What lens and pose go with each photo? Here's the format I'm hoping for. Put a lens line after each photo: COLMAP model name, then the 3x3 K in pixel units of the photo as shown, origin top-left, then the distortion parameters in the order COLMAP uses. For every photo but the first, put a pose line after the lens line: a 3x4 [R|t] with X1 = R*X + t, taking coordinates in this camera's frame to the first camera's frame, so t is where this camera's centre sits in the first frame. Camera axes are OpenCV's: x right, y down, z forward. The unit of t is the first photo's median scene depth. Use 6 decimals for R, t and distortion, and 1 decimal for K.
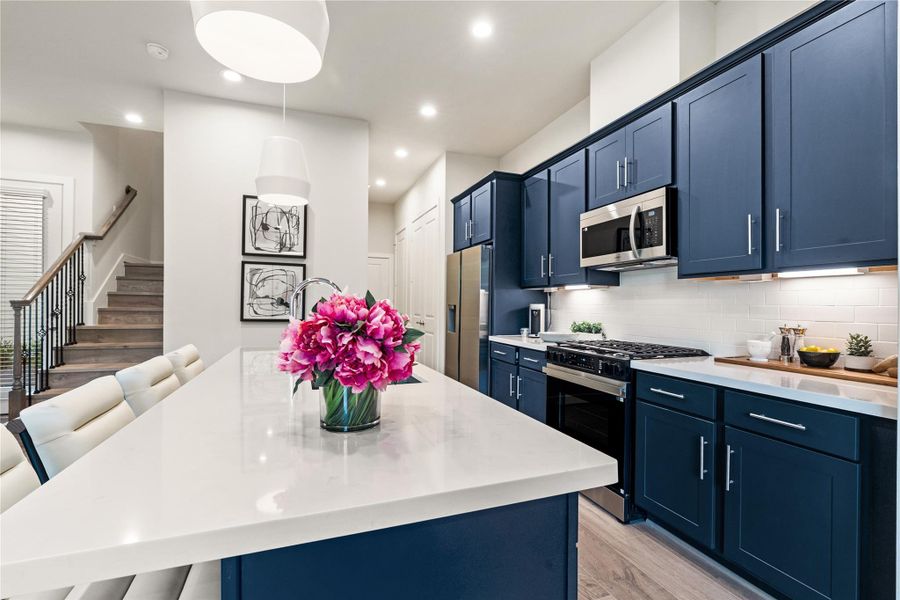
lens RADIAL K [[406.1, 0, 449.9], [0, 406.1, 304.1], [0, 0, 1]] dist [-0.008389, 0.002644]
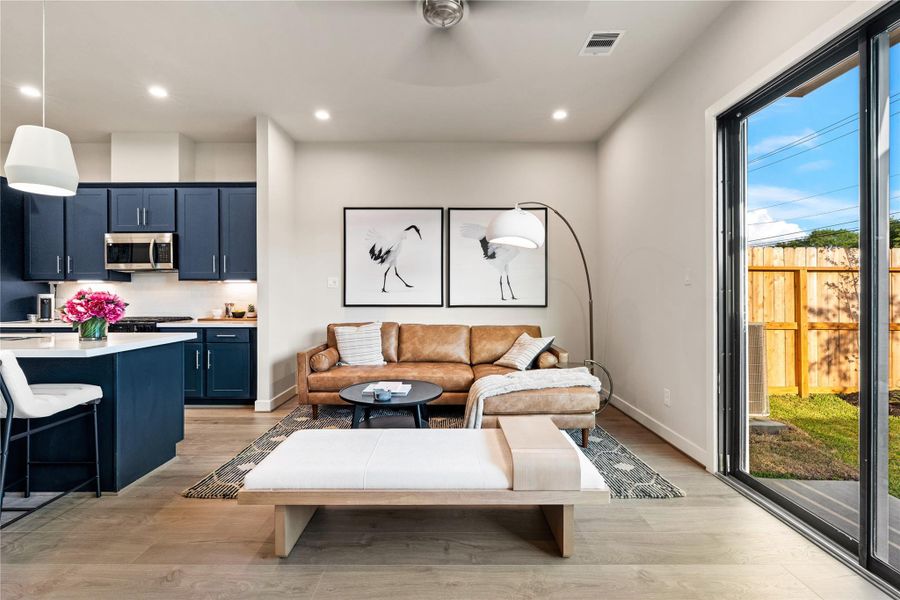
lens RADIAL K [[406.1, 0, 449.2], [0, 406.1, 292.3], [0, 0, 1]] dist [-0.008389, 0.002644]
pose [[0.346180, -0.003512, 0.938162, -0.521697], [0.004028, 0.999989, 0.002257, -0.003263], [-0.938160, 0.002998, 0.346190, -0.575351]]
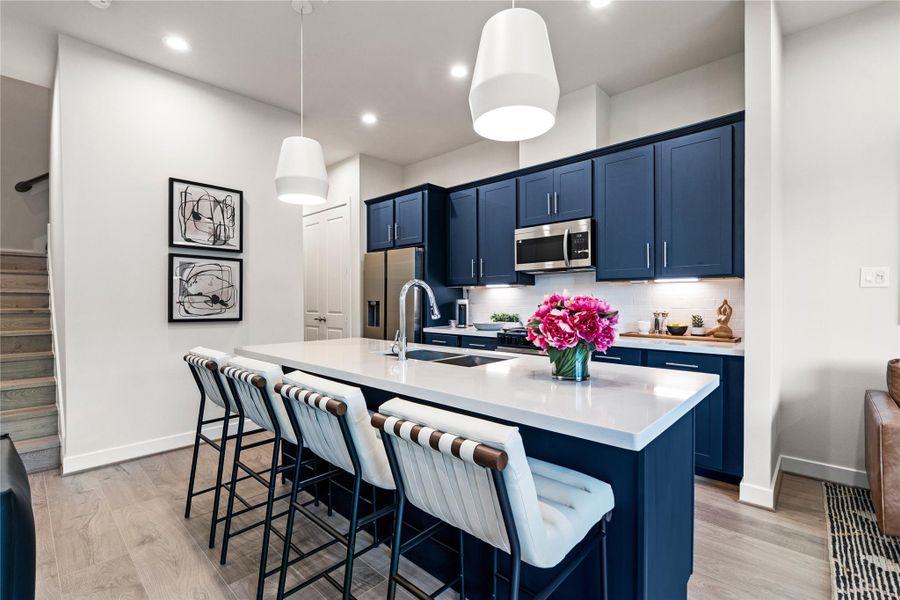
lens RADIAL K [[406.1, 0, 448.4], [0, 406.1, 303.6], [0, 0, 1]] dist [-0.008389, 0.002644]
pose [[0.894825, -0.013199, 0.446223, -0.365581], [0.008675, 0.999888, 0.012179, -0.003363], [-0.446334, -0.007027, 0.894839, -0.050147]]
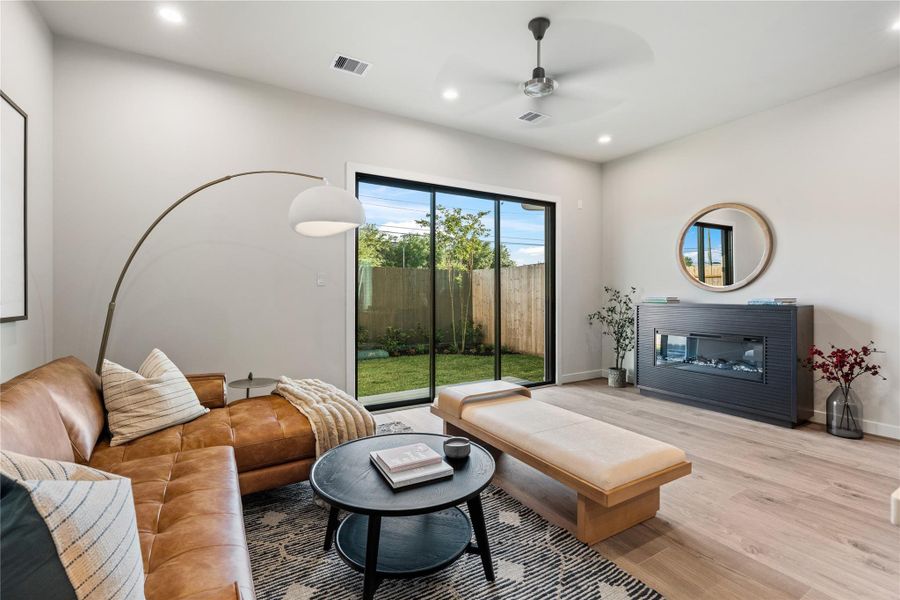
lens RADIAL K [[406.1, 0, 449.6], [0, 406.1, 294.3], [0, 0, 1]] dist [-0.008389, 0.002644]
pose [[-0.983911, -0.007910, -0.178482, 0.282177], [-0.008301, 0.999965, 0.001442, 0.003437], [0.178464, 0.002900, -0.983942, 0.329025]]
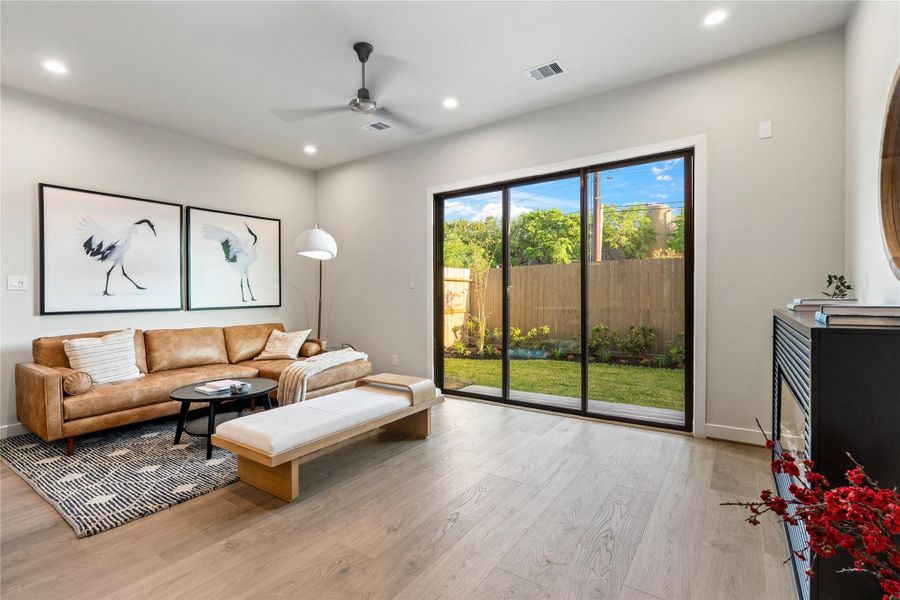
lens RADIAL K [[421.1, 0, 445.2], [0, 421.1, 295.5], [0, 0, 1]] dist [-0.010790, 0.001886]
pose [[-0.568850, -0.004784, 0.822427, -0.807712], [0.009026, 0.999887, 0.012059, -0.006579], [-0.822392, 0.014283, -0.568742, -0.030160]]
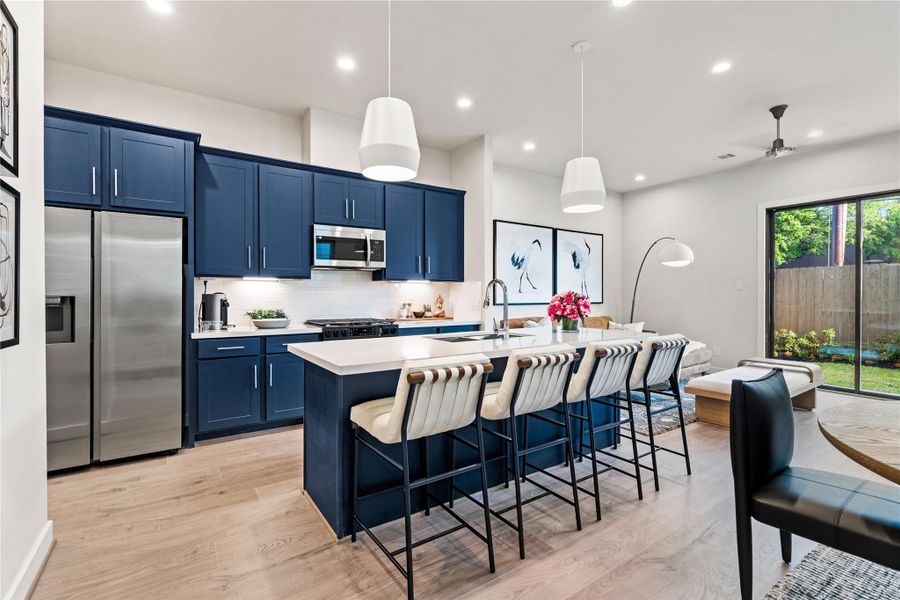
lens RADIAL K [[406.1, 0, 453.8], [0, 406.1, 296.1], [0, 0, 1]] dist [-0.008389, 0.002644]
pose [[-0.241782, -0.012282, 0.970253, -0.859573], [-0.001204, 0.999923, 0.012358, -0.007876], [-0.970330, 0.001820, -0.241778, 0.724477]]
